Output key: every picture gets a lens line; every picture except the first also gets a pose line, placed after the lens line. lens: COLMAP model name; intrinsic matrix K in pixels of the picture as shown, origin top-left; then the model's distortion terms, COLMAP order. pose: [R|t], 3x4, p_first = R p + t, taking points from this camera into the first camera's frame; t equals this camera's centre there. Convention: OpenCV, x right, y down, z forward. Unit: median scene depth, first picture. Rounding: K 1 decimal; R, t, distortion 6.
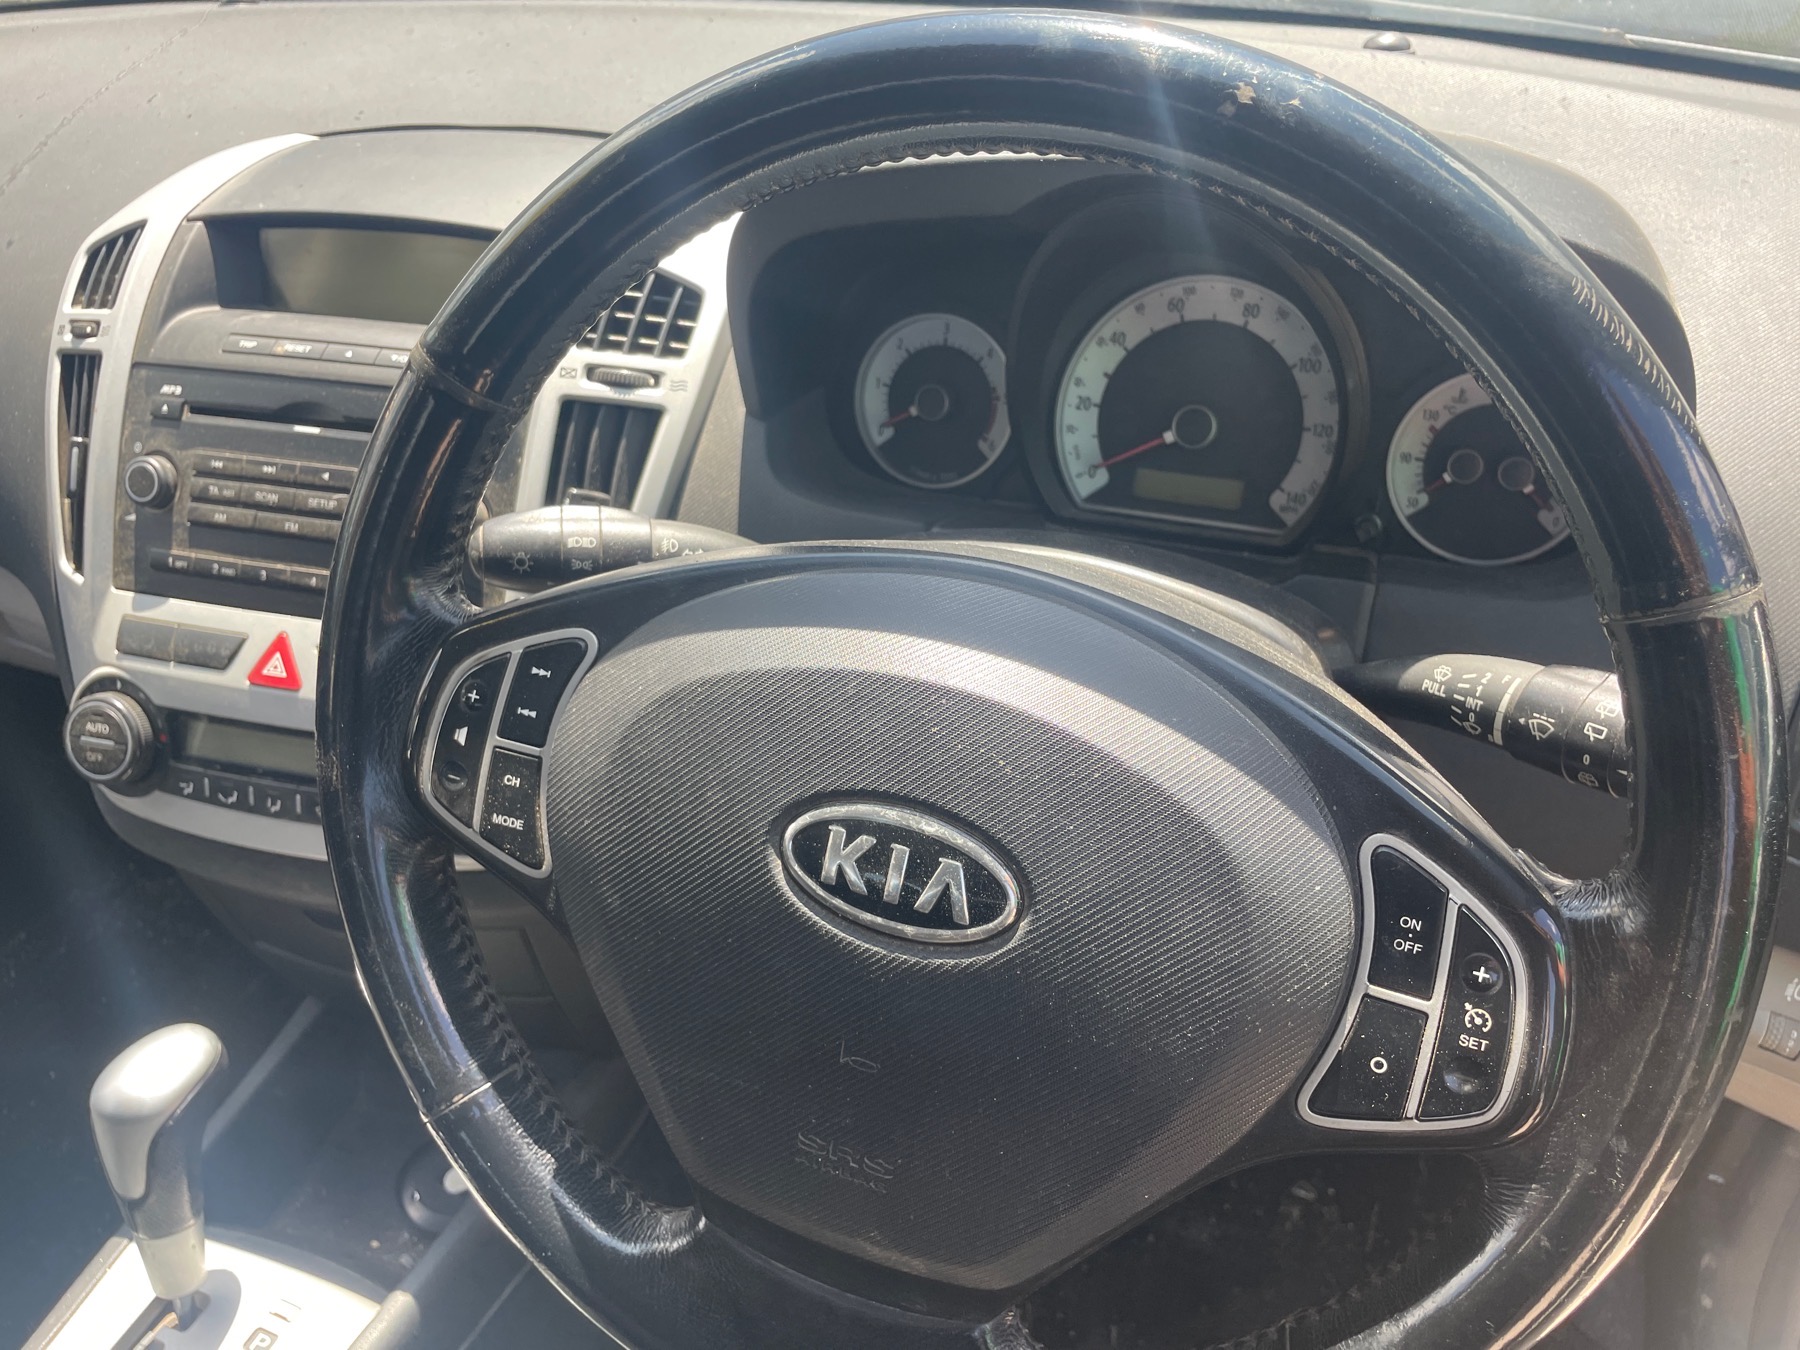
lens RADIAL K [[1368.9, 0, 904.0], [0, 1368.9, 684.5], [0, 0, 1]] dist [0.084555, -0.117124]
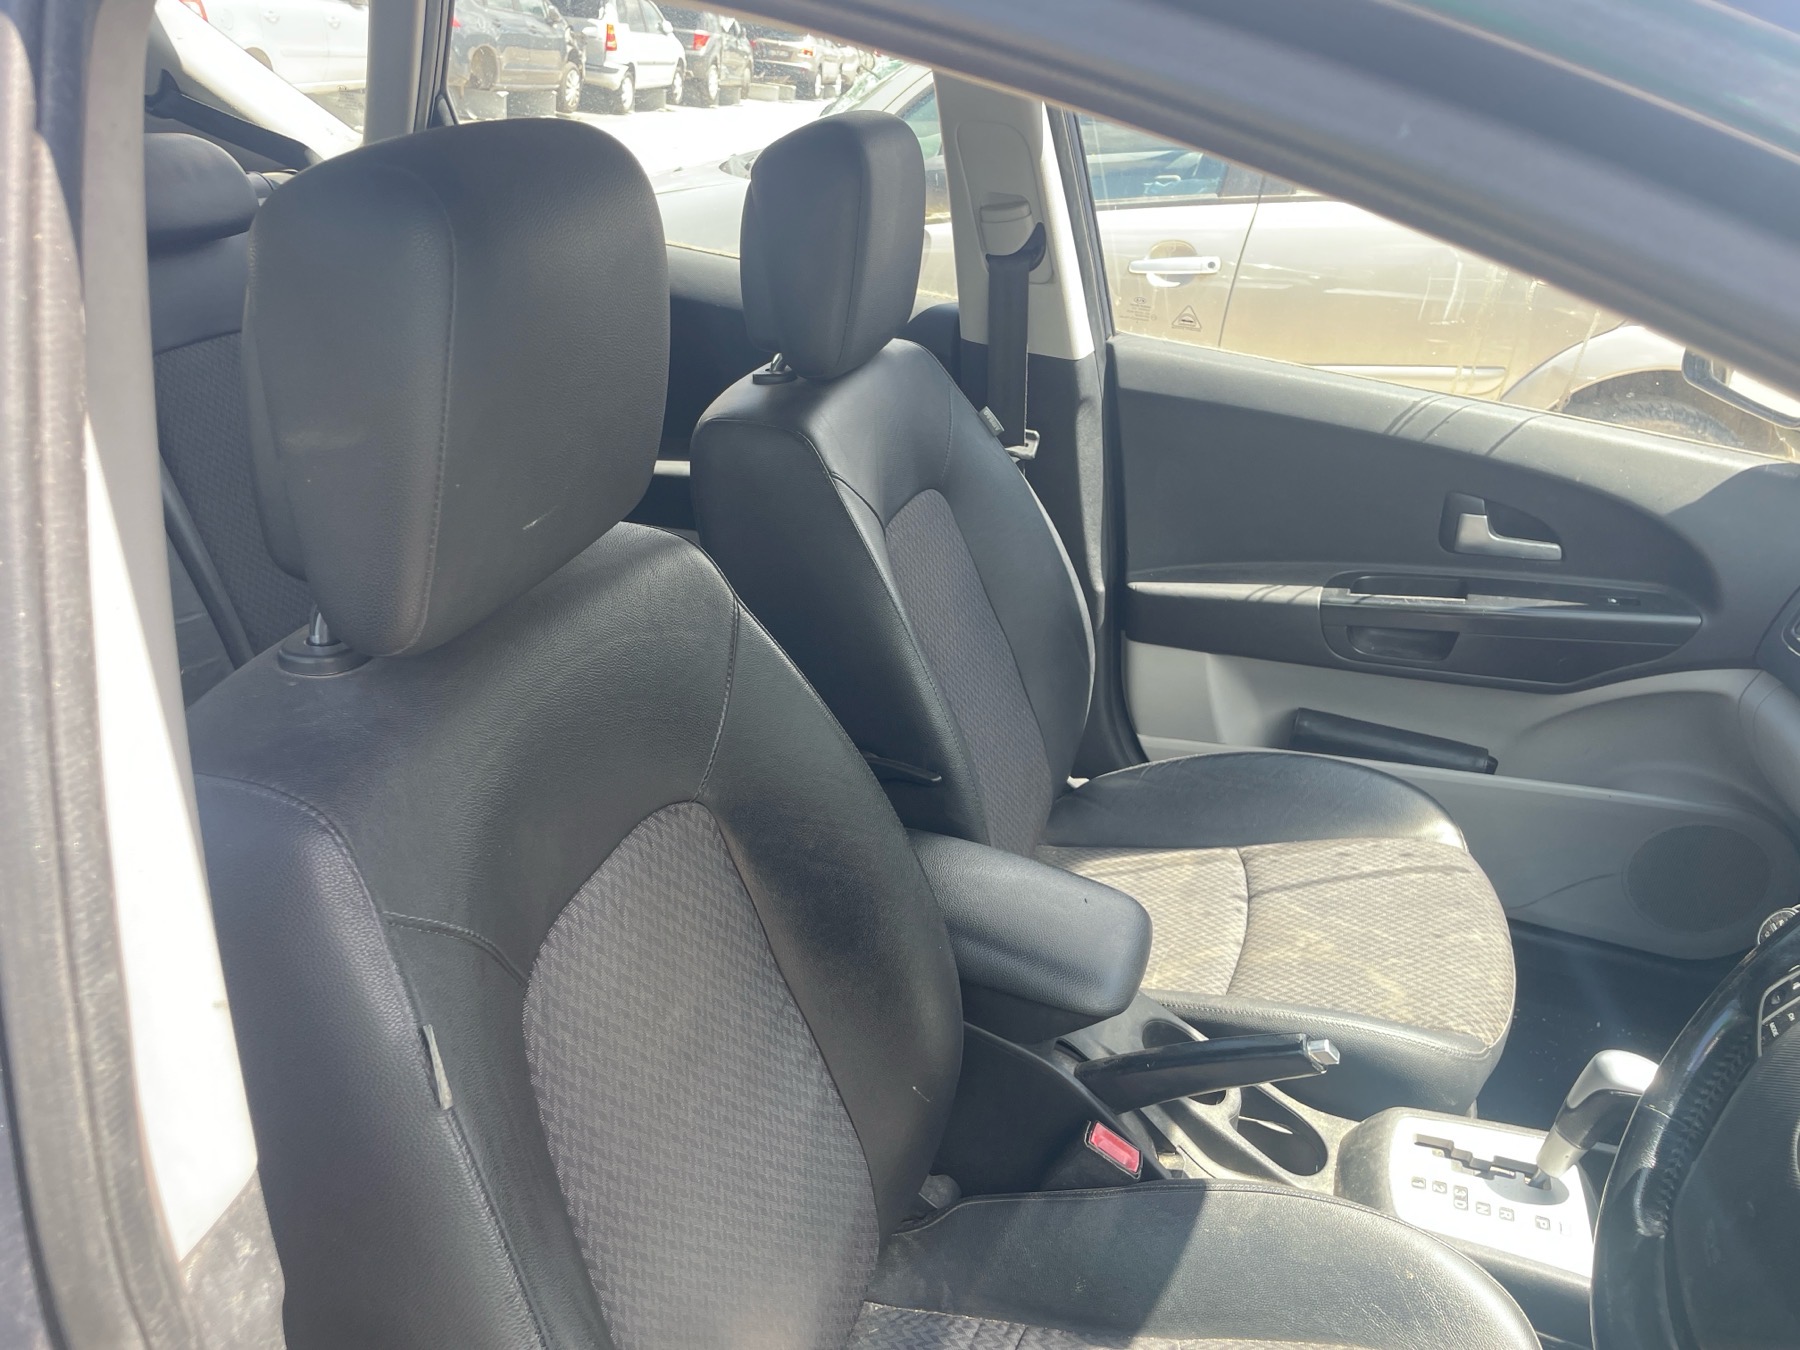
lens RADIAL K [[1368.9, 0, 904.0], [0, 1368.9, 684.5], [0, 0, 1]] dist [0.084555, -0.117124]
pose [[0.046701, 0.468754, -0.882094, 0.692435], [-0.611845, 0.711444, 0.345676, -0.103401], [0.789597, 0.523562, 0.320030, -0.503820]]
